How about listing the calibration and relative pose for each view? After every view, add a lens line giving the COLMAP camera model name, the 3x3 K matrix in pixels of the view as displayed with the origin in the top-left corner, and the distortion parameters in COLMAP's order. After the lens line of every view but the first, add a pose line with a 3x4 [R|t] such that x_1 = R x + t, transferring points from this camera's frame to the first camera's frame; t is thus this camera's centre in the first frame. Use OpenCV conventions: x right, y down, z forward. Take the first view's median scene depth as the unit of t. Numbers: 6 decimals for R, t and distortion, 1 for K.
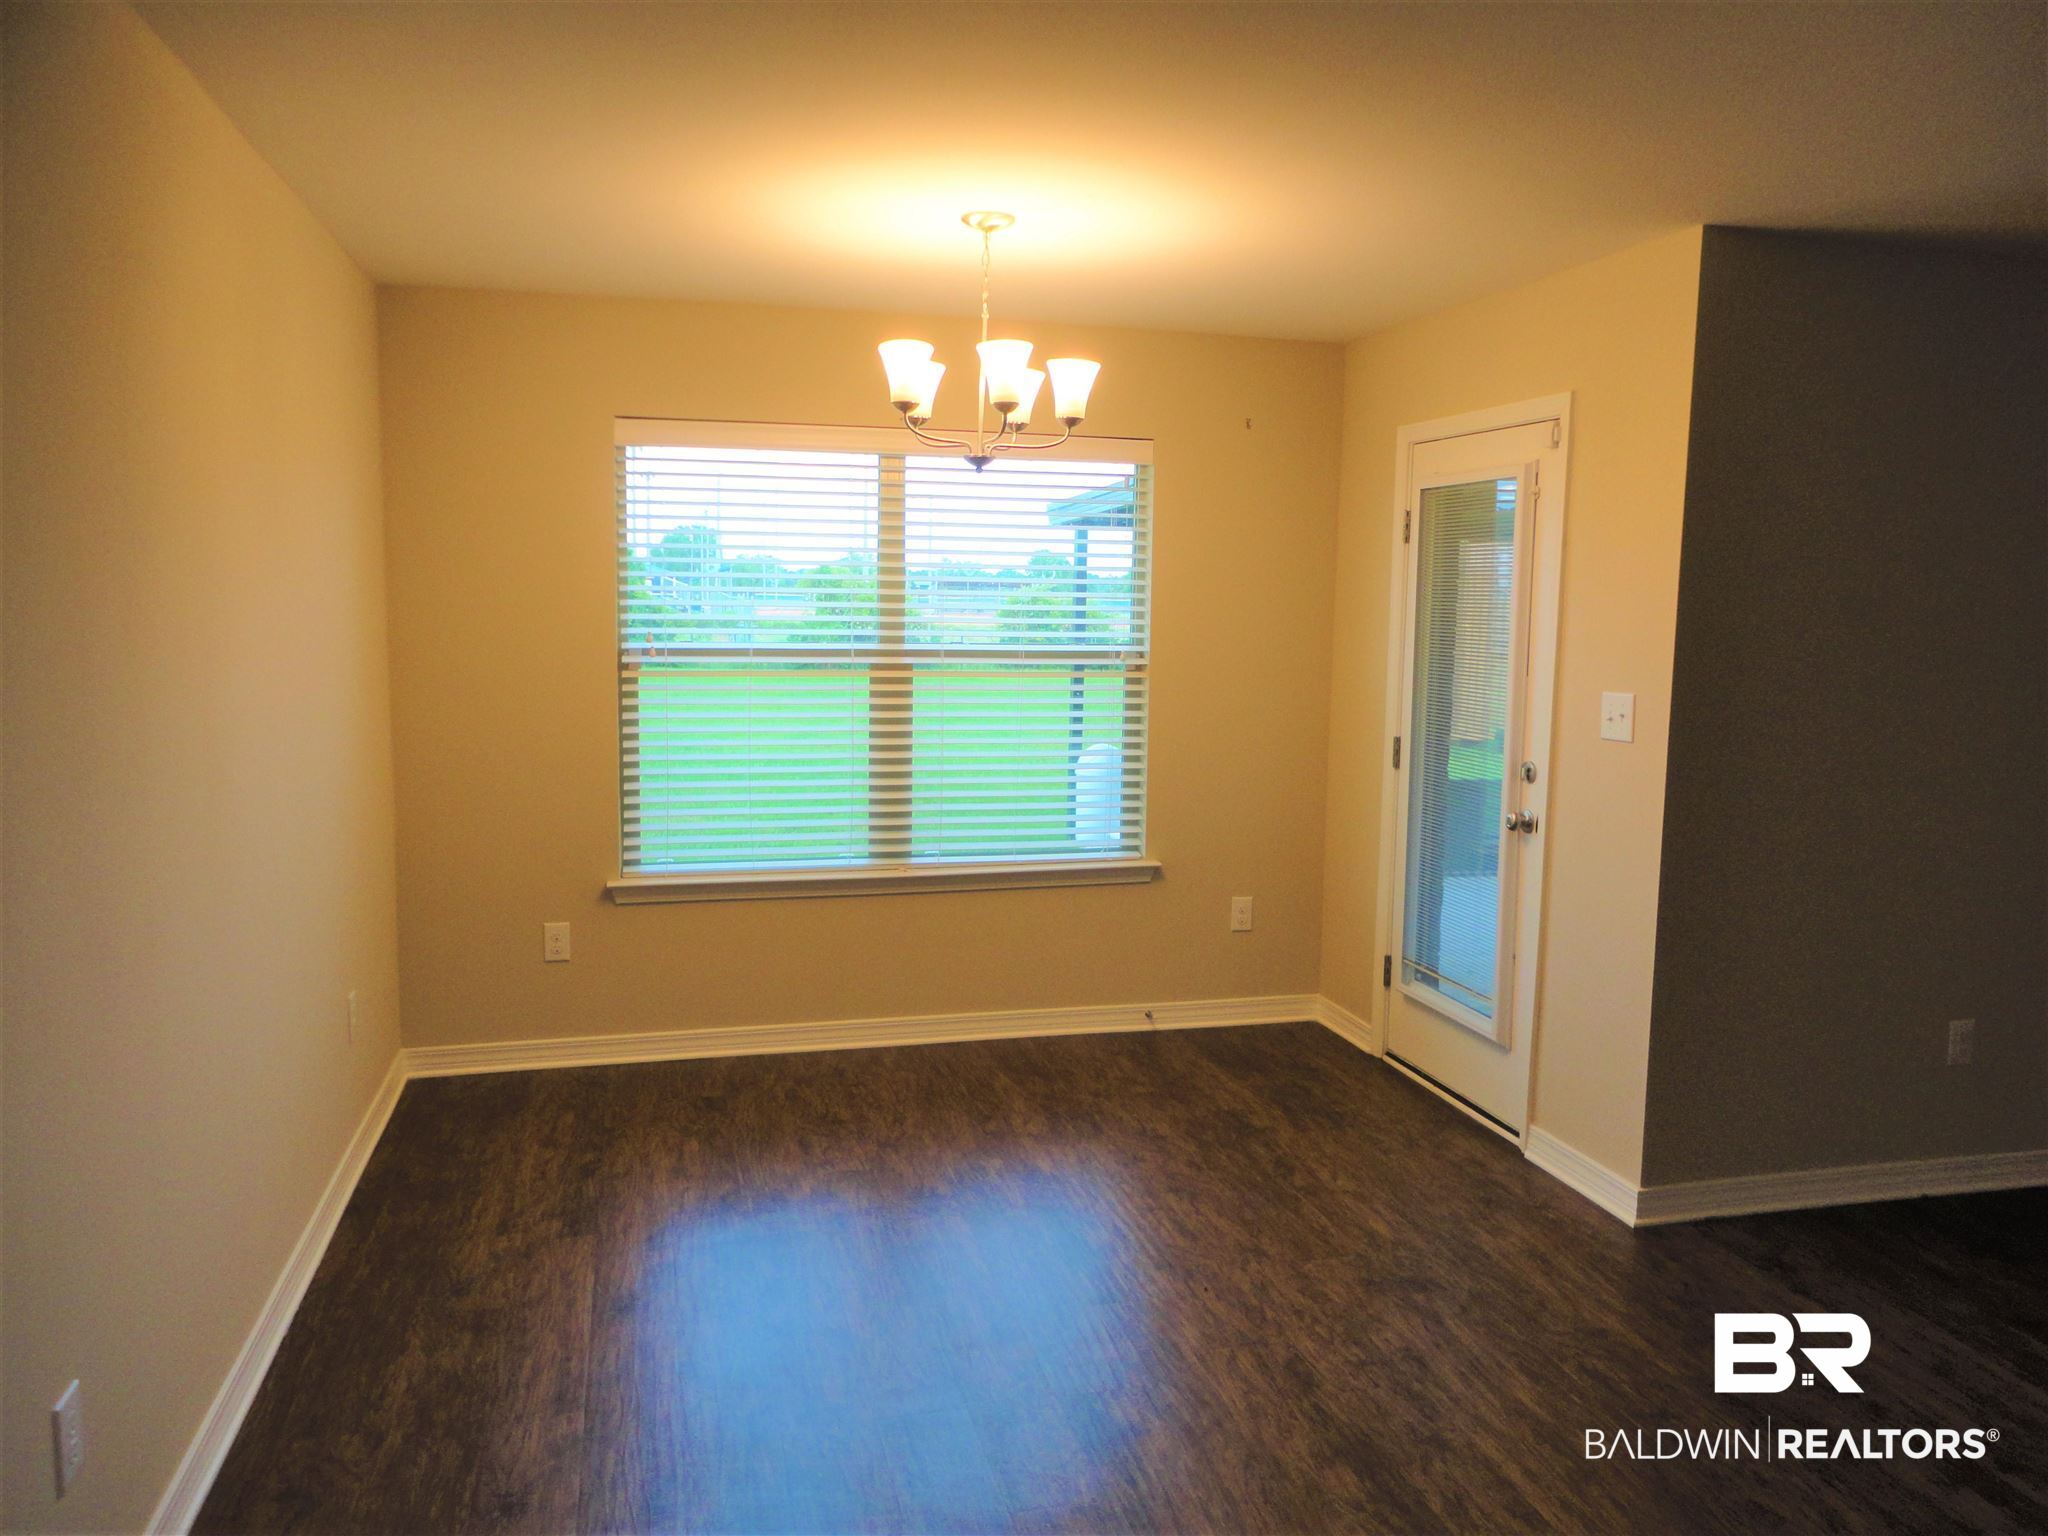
lens RADIAL K [[1488.4, 0, 1025.5], [0, 1488.4, 763.6], [0, 0, 1]] dist [-0.009303, 0.015436]
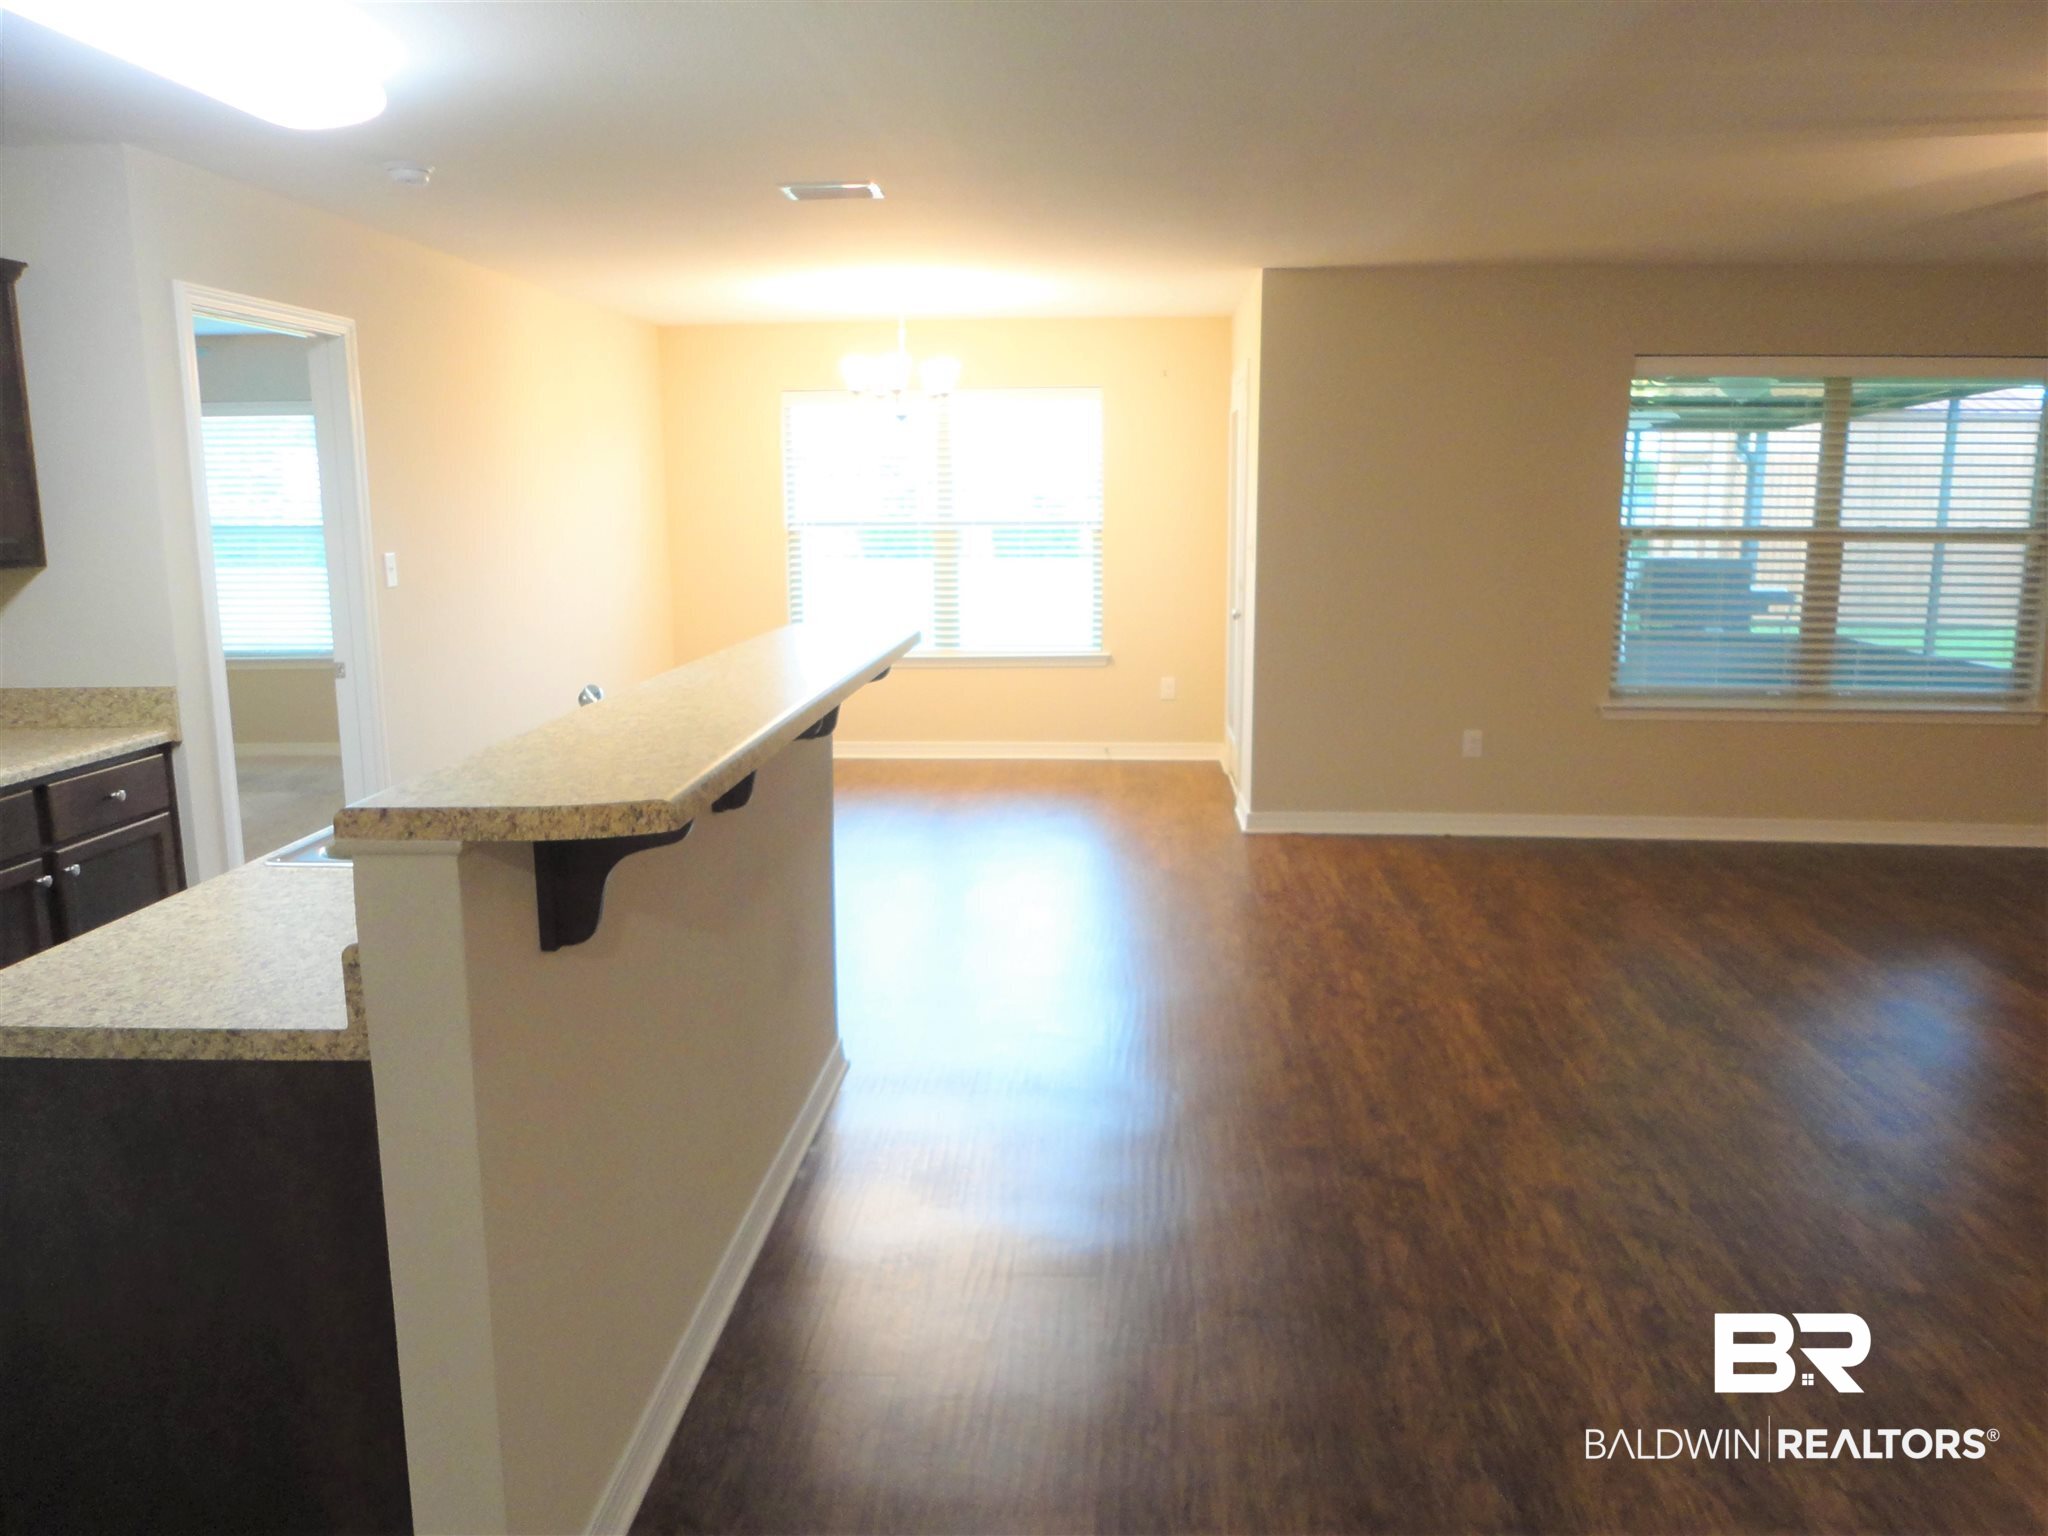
lens RADIAL K [[1488.4, 0, 1010.8], [0, 1488.4, 755.6], [0, 0, 1]] dist [-0.009303, 0.015436]
pose [[0.948100, 0.028670, -0.316678, 0.617228], [-0.009869, 0.998100, 0.060815, 0.098383], [0.317820, -0.054533, 0.946582, -0.689910]]
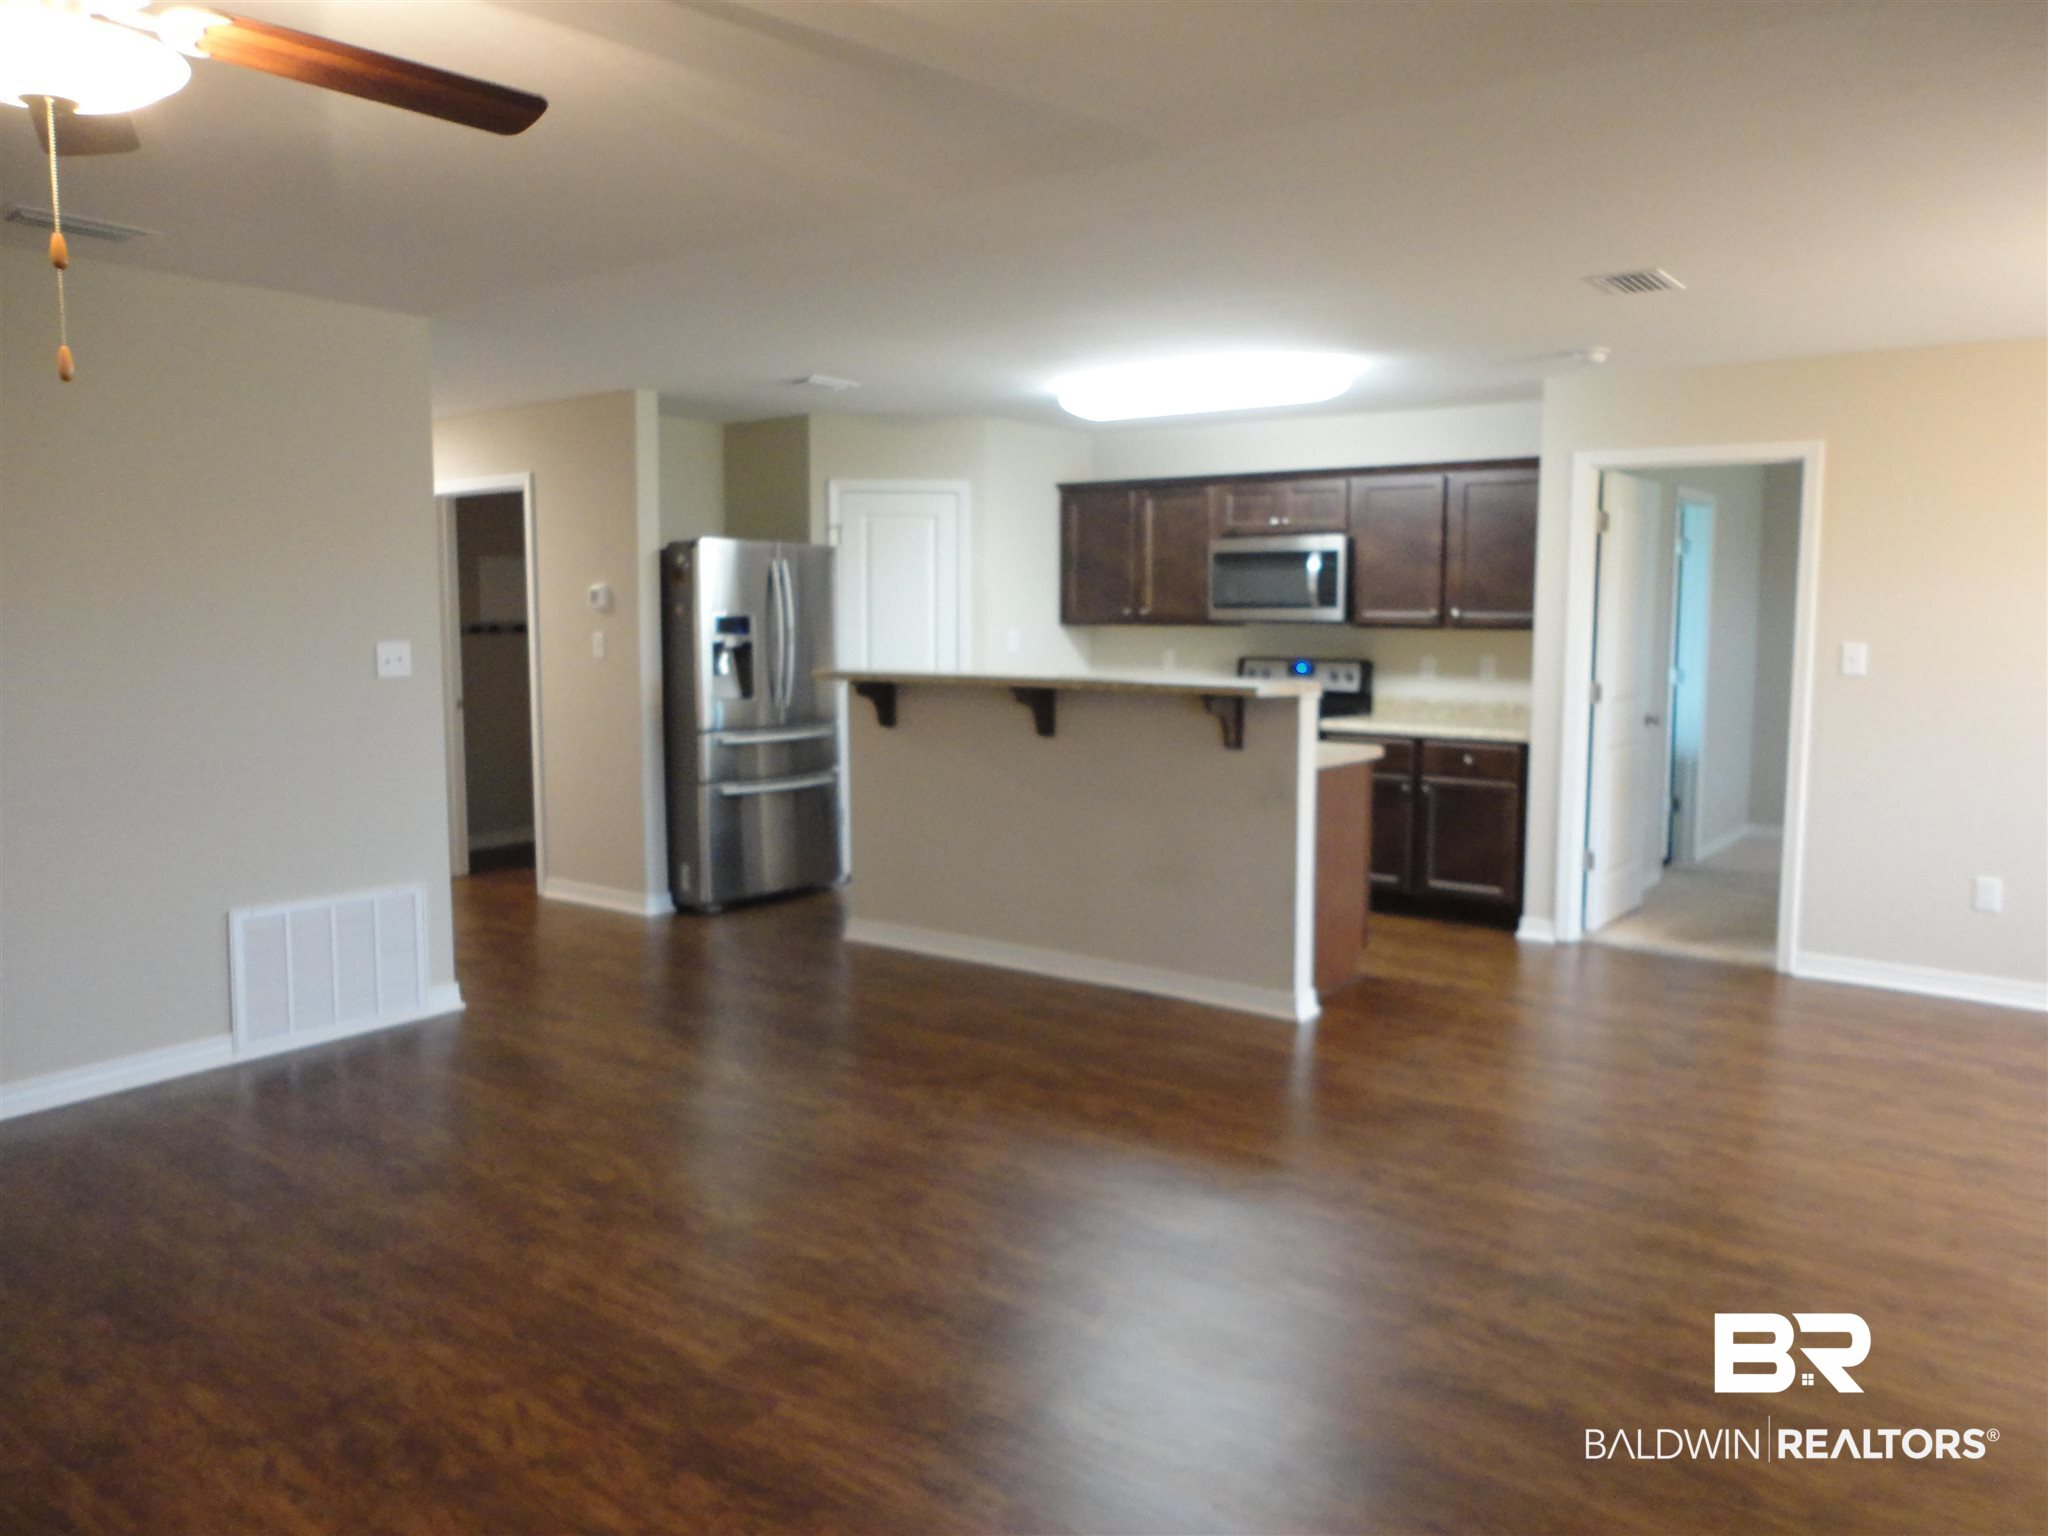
lens RADIAL K [[1488.4, 0, 1015.6], [0, 1488.4, 766.3], [0, 0, 1]] dist [-0.009303, 0.015436]
pose [[-0.791231, 0.034568, -0.610539, 1.155569], [-0.098844, 0.978043, 0.183473, -0.052212], [0.603476, 0.205517, -0.770441, 0.925915]]
